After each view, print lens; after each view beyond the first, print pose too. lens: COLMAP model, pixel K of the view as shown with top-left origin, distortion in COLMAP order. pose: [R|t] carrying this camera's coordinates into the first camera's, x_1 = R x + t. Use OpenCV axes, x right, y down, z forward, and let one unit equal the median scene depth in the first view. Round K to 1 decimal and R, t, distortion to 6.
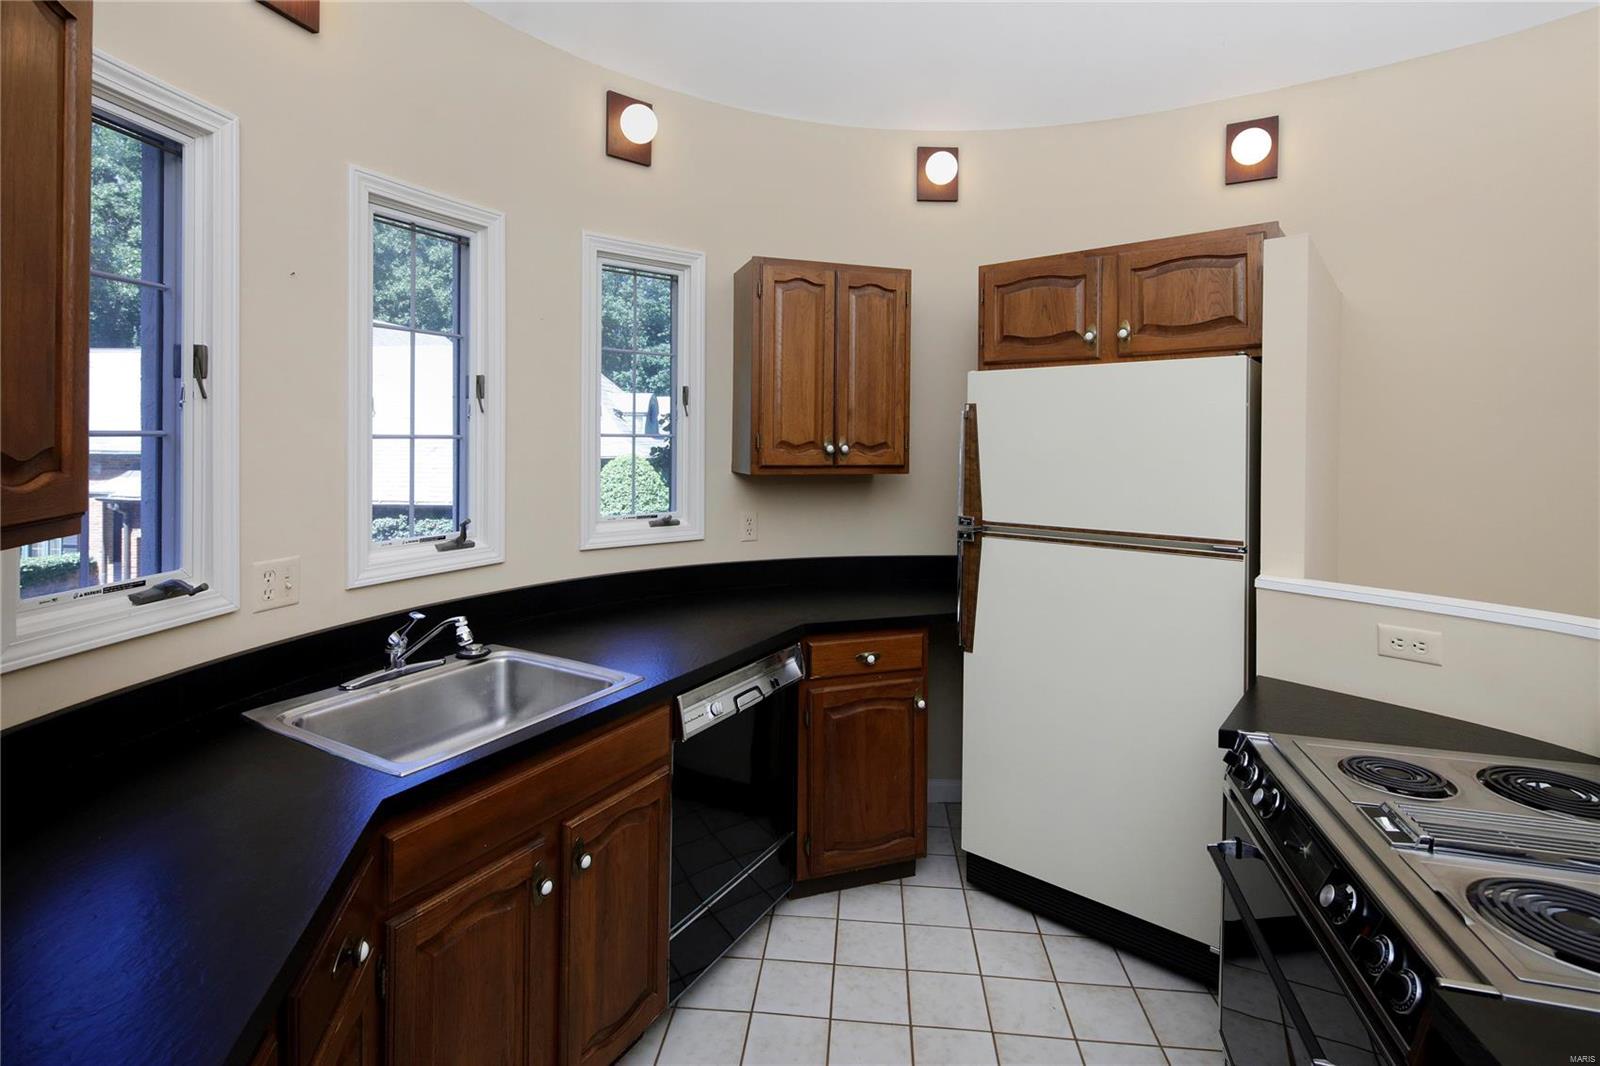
lens RADIAL K [[768.3, 0, 790.7], [0, 768.3, 441.4], [0, 0, 1]] dist [0.001924, -0.000680]
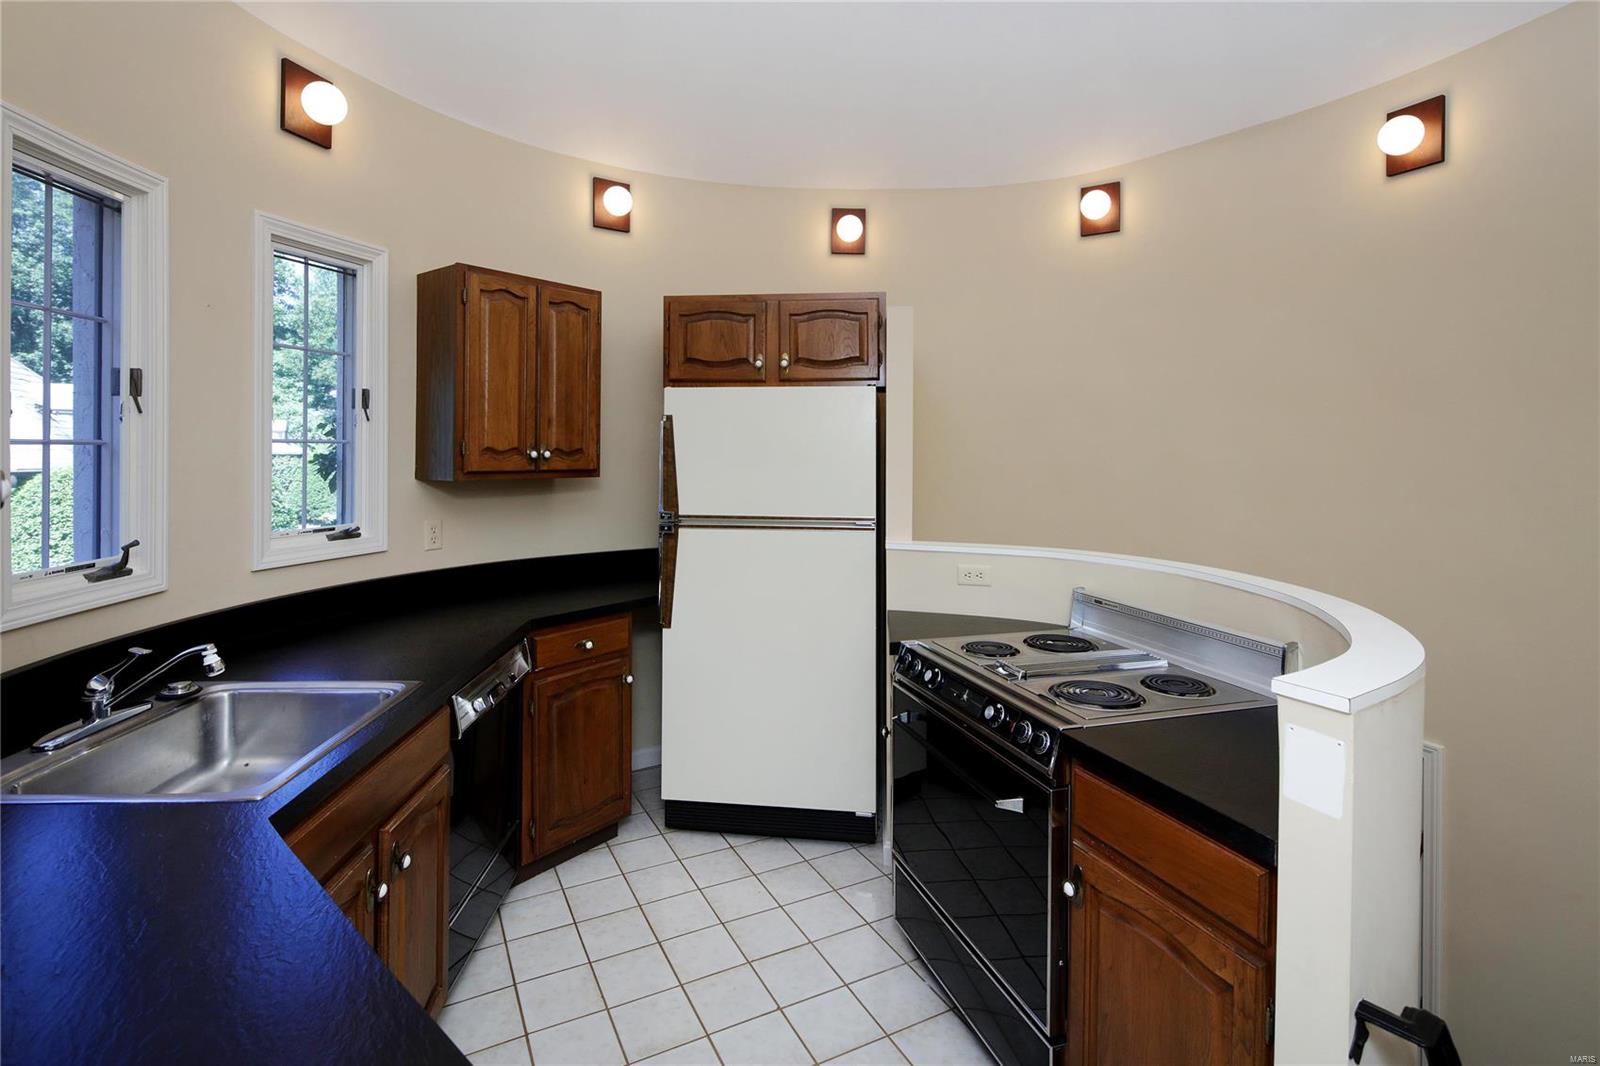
lens RADIAL K [[768.3, 0, 790.7], [0, 768.3, 441.4], [0, 0, 1]] dist [0.001924, -0.000680]
pose [[0.840479, 0.003571, 0.541832, -0.244259], [0.001050, 0.999966, -0.008220, 0.000634], [-0.541843, 0.007478, 0.840447, -0.082537]]
